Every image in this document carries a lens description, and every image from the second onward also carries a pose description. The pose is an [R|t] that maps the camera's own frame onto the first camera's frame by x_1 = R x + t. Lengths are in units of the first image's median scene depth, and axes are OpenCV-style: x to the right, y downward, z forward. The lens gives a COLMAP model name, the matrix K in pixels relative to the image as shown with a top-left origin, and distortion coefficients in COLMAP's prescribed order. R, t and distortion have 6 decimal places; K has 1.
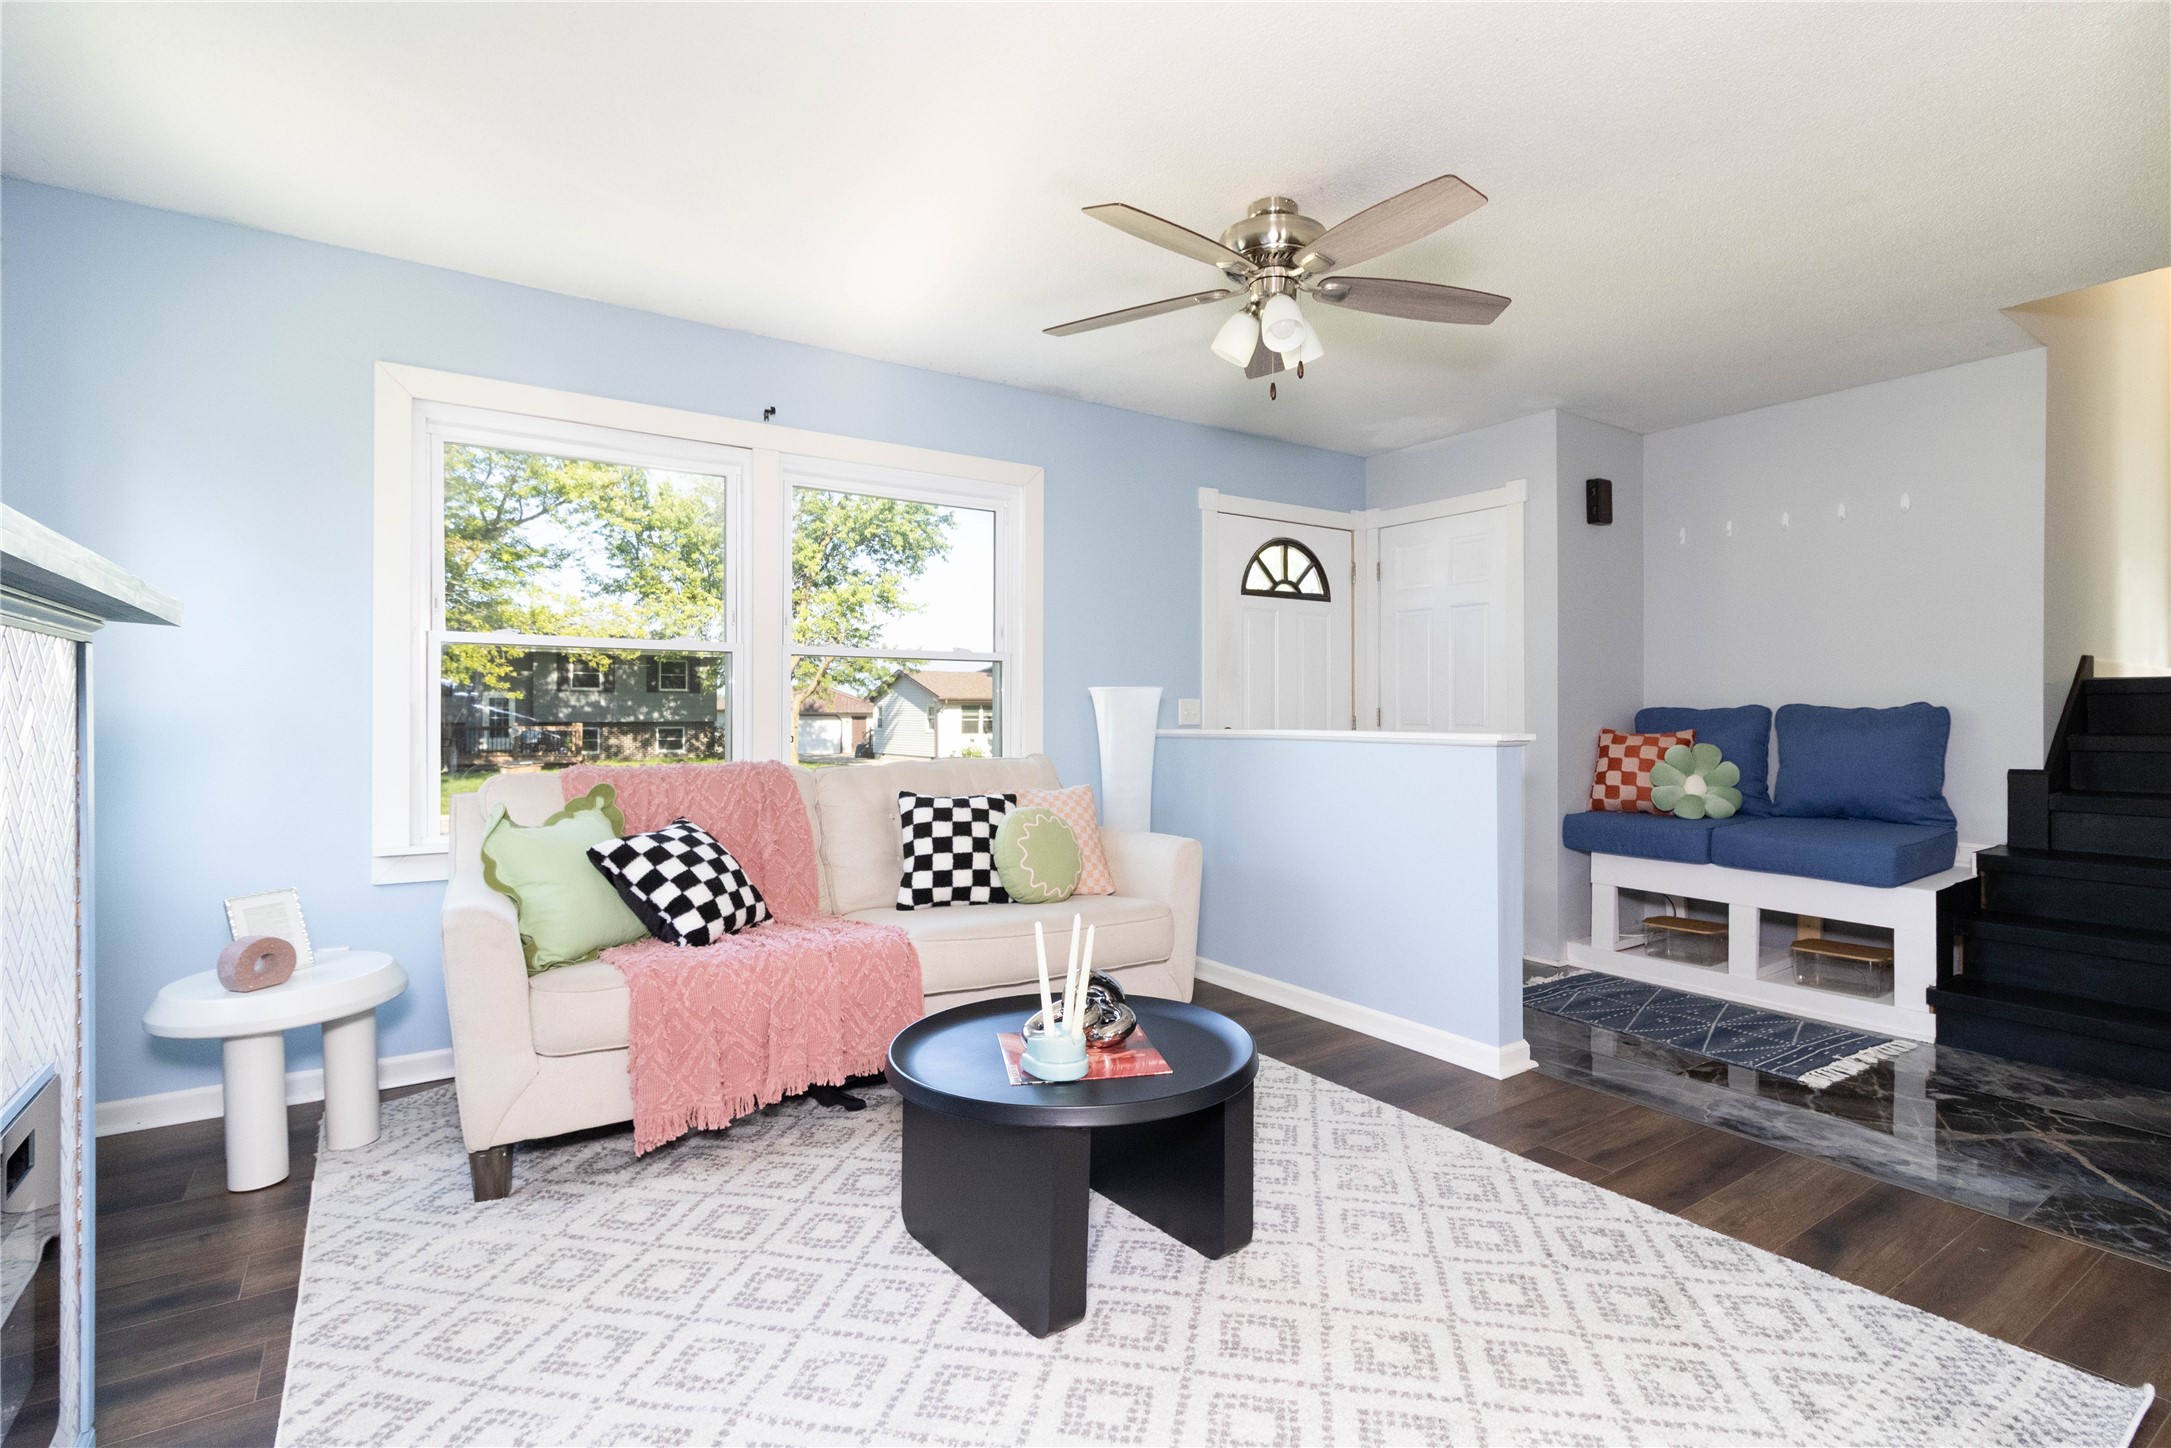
lens RADIAL K [[1042.8, 0, 1133.9], [0, 1042.8, 712.0], [0, 0, 1]] dist [0.007648, 0.000204]
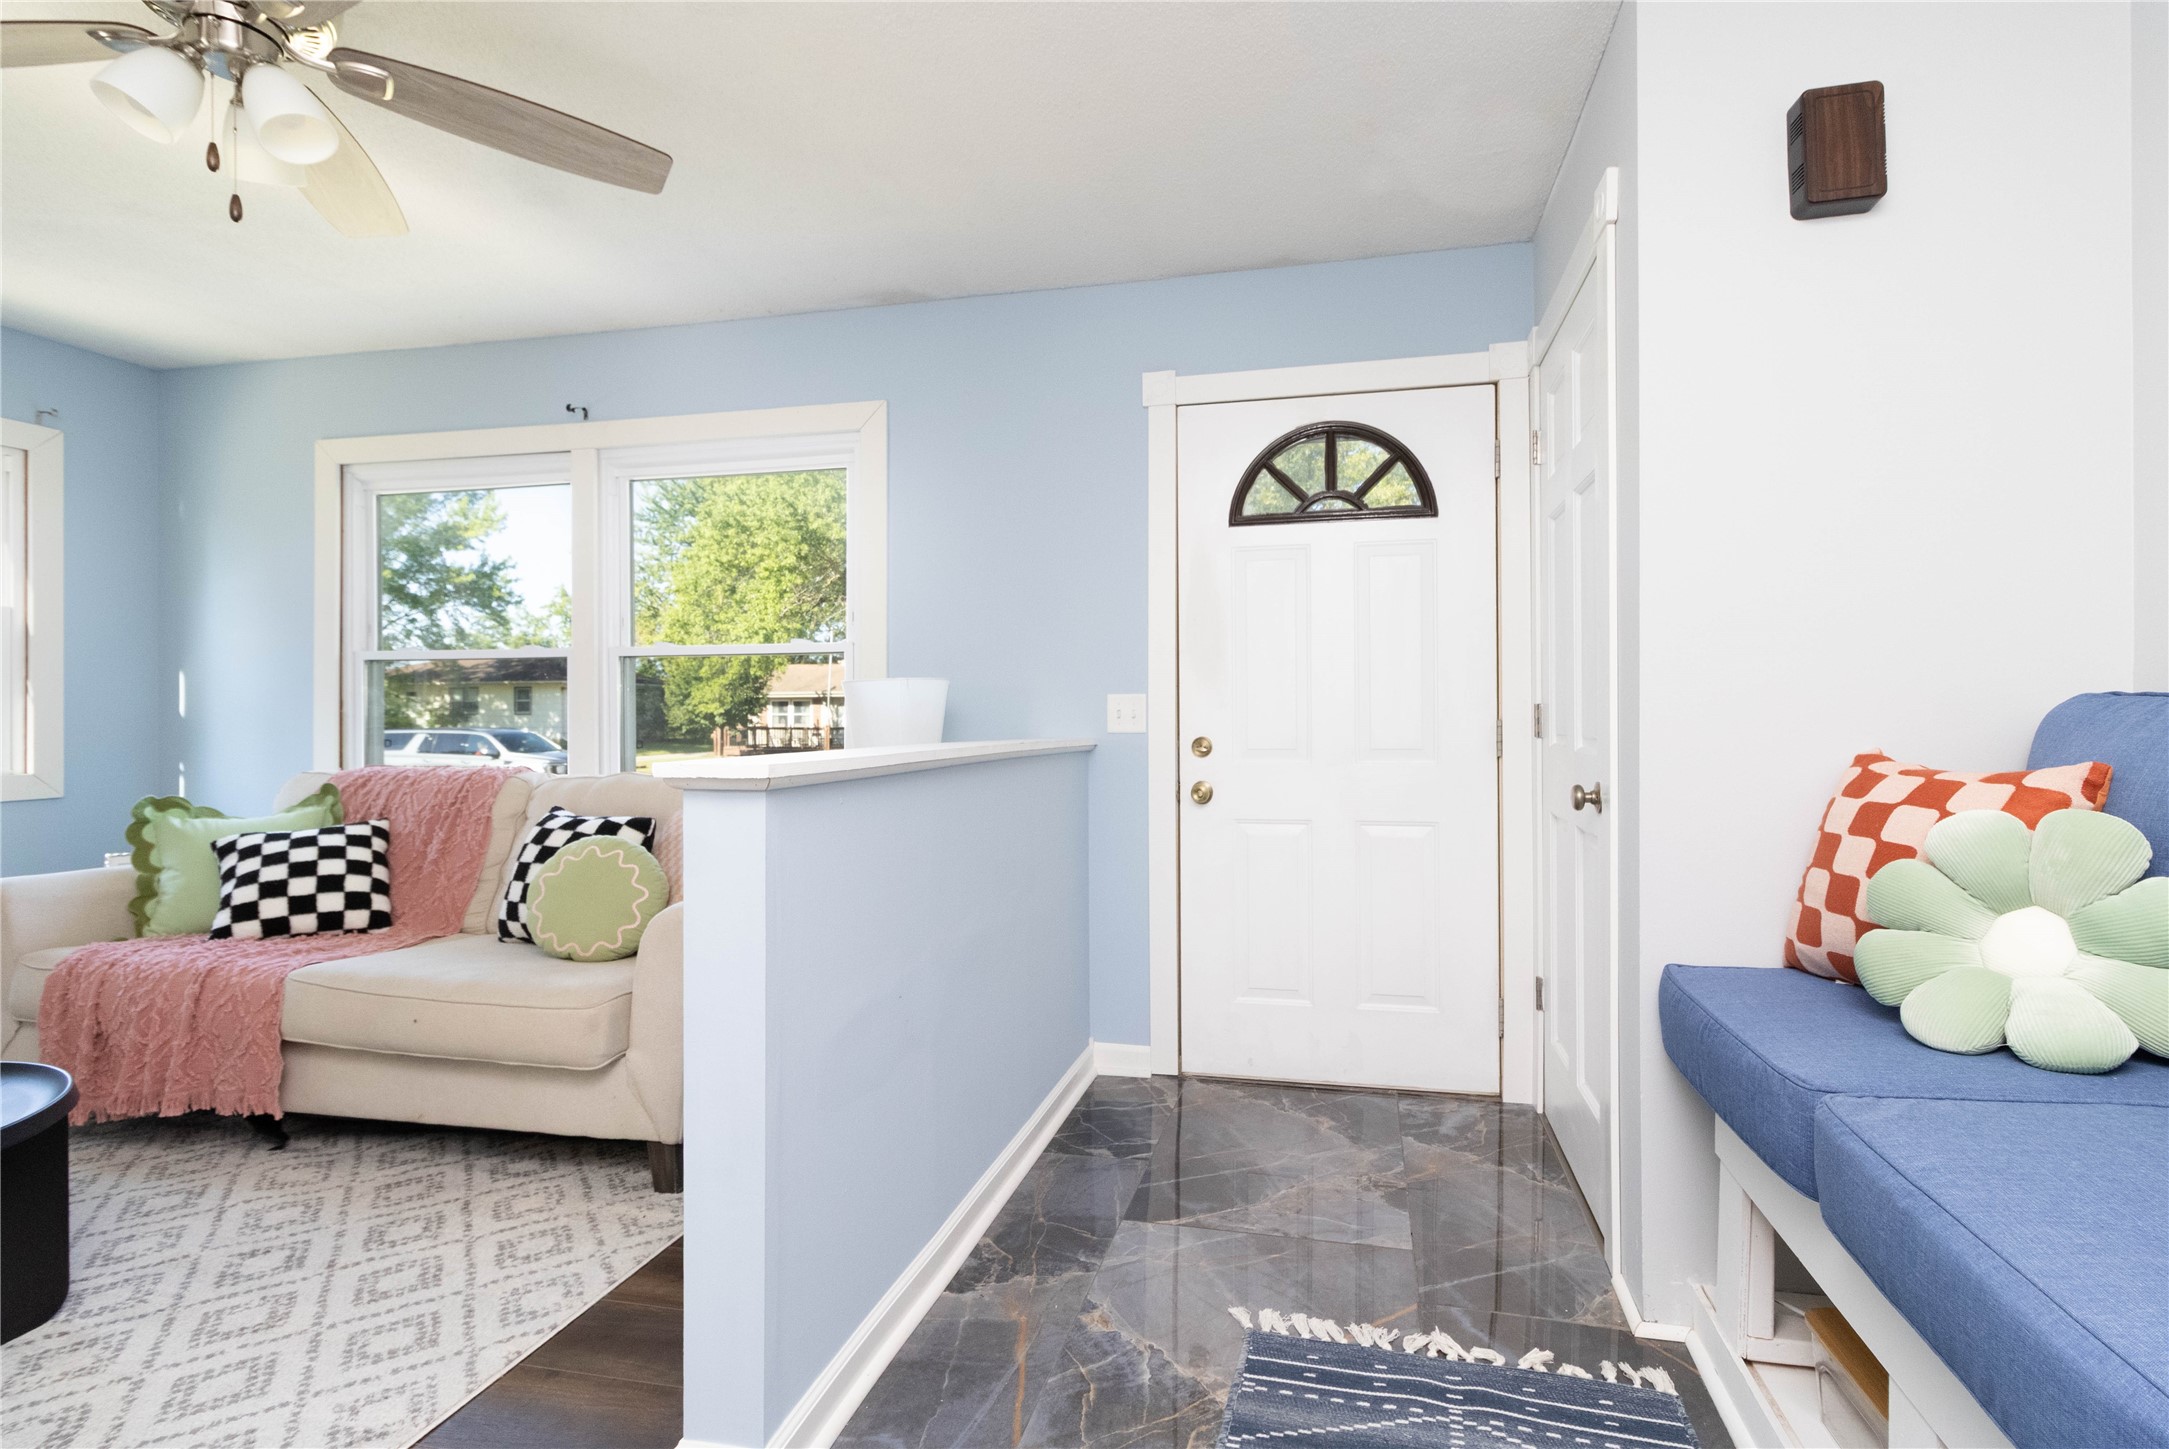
lens RADIAL K [[1040.2, 0, 1125.5], [0, 1040.2, 713.2], [0, 0, 1]] dist [0.010107, -0.000332]
pose [[0.673666, -0.005232, -0.739017, 0.737700], [0.005016, 0.999984, -0.002507, 0.001870], [0.739019, -0.002018, 0.673682, 0.743544]]
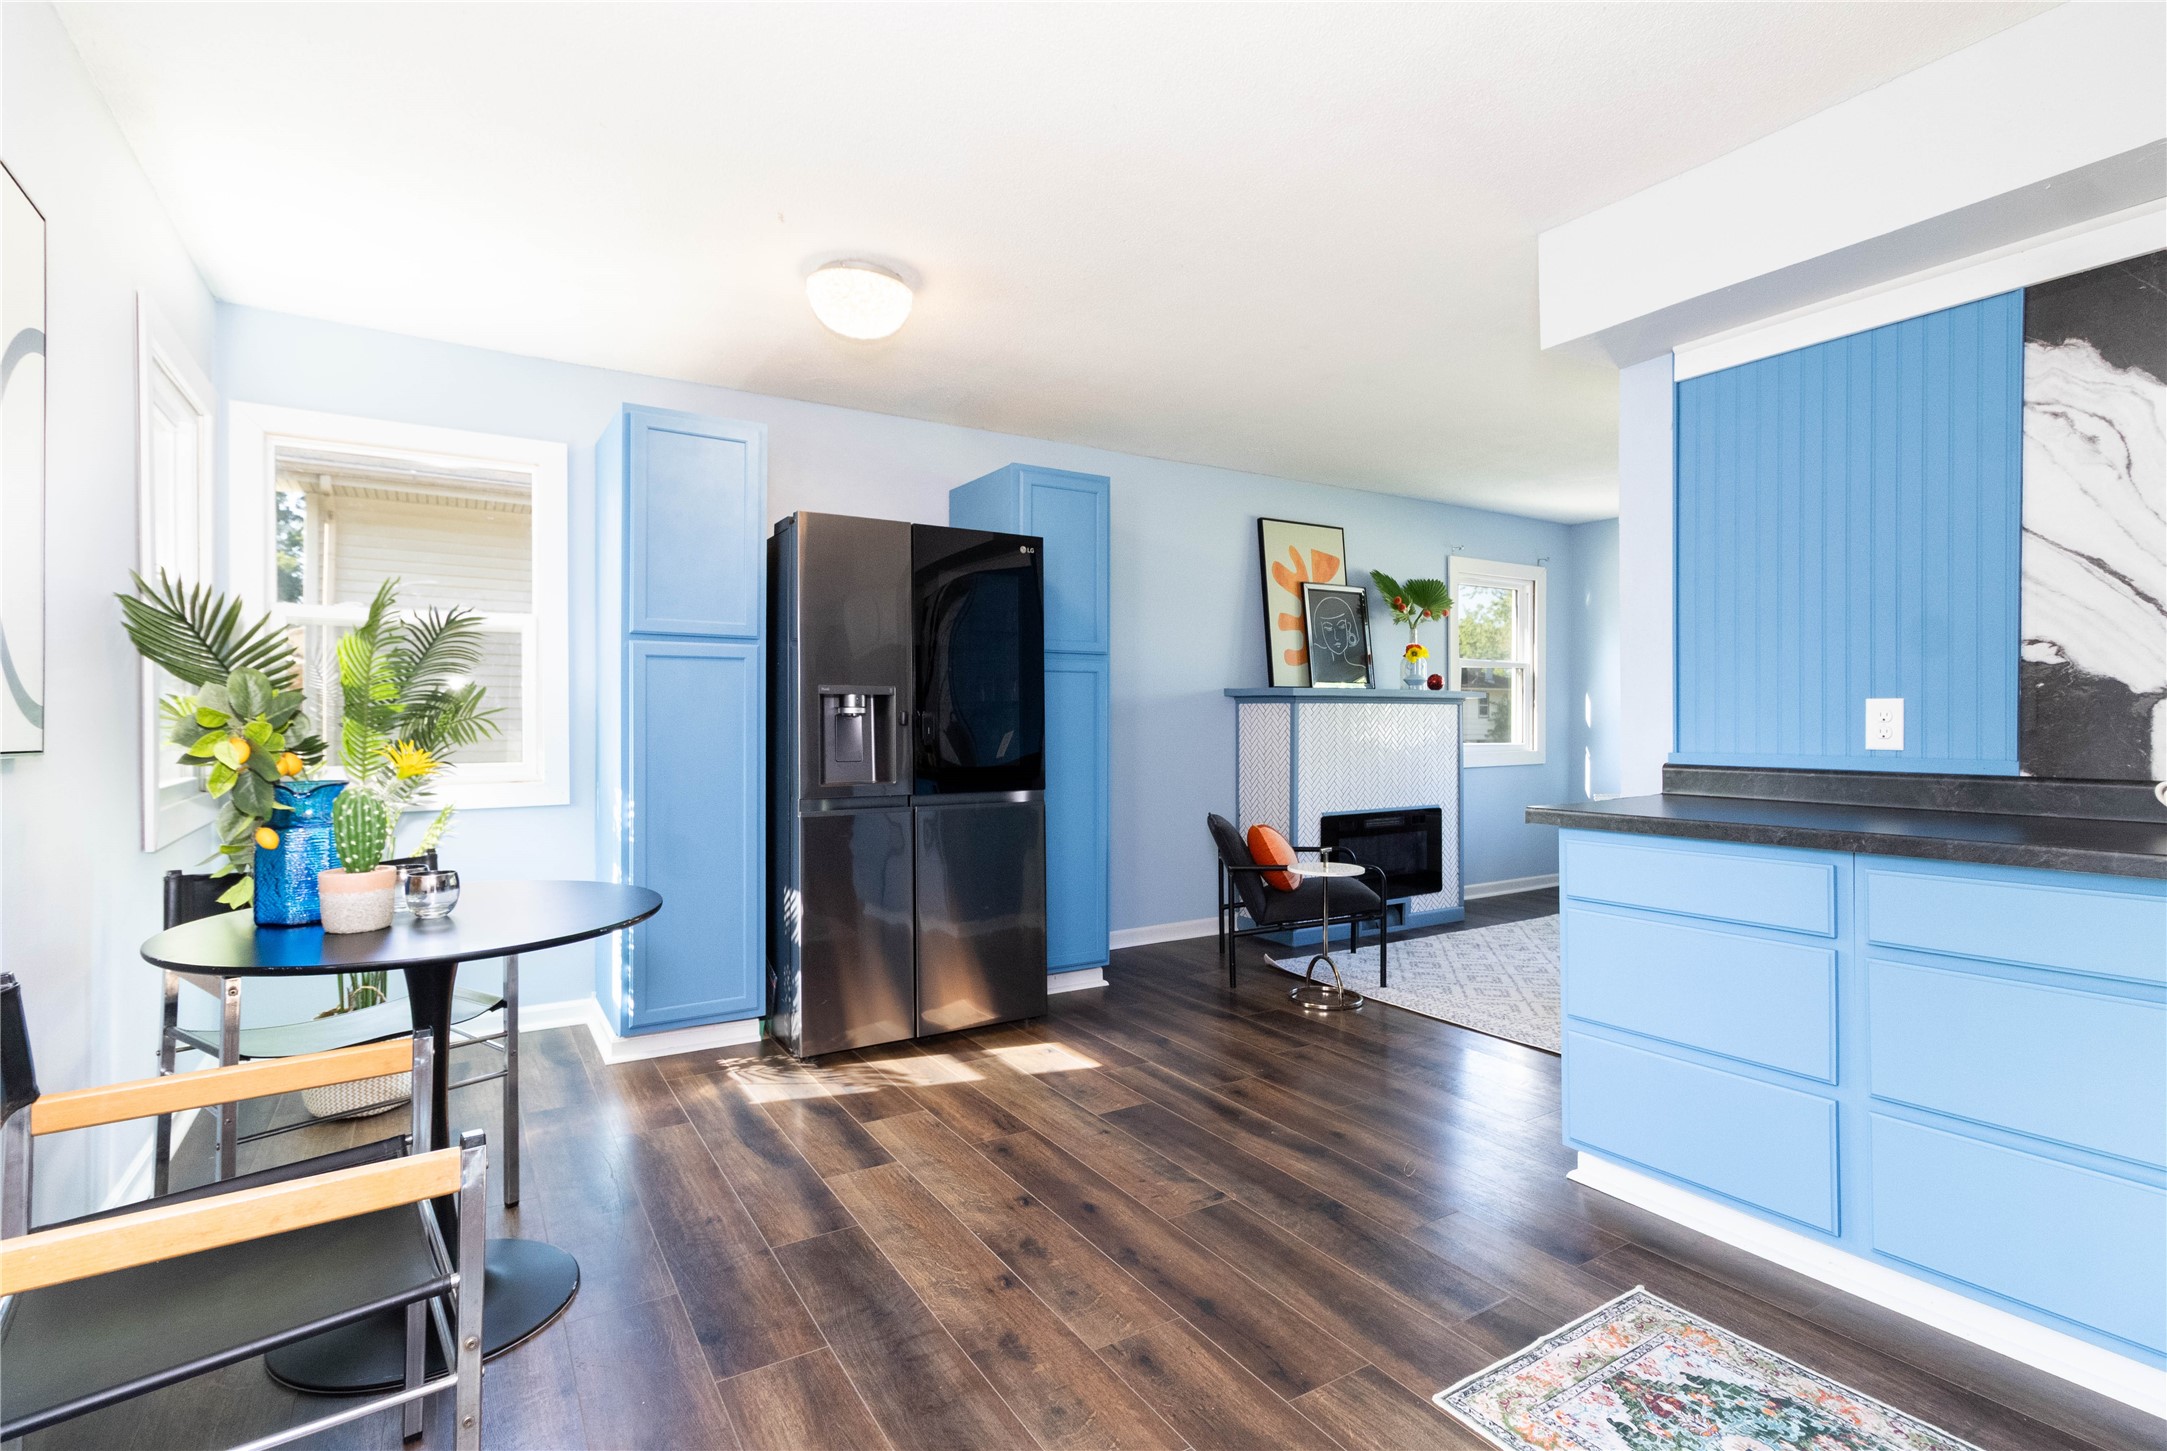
lens RADIAL K [[1052.6, 0, 1113.2], [0, 1052.6, 717.2], [0, 0, 1]] dist [0.003123, 0.000368]
pose [[-0.033171, -0.001869, -0.999448, 1.233937], [-0.000596, 0.999998, -0.001850, -0.003871], [0.999450, 0.000535, -0.033172, -0.066028]]
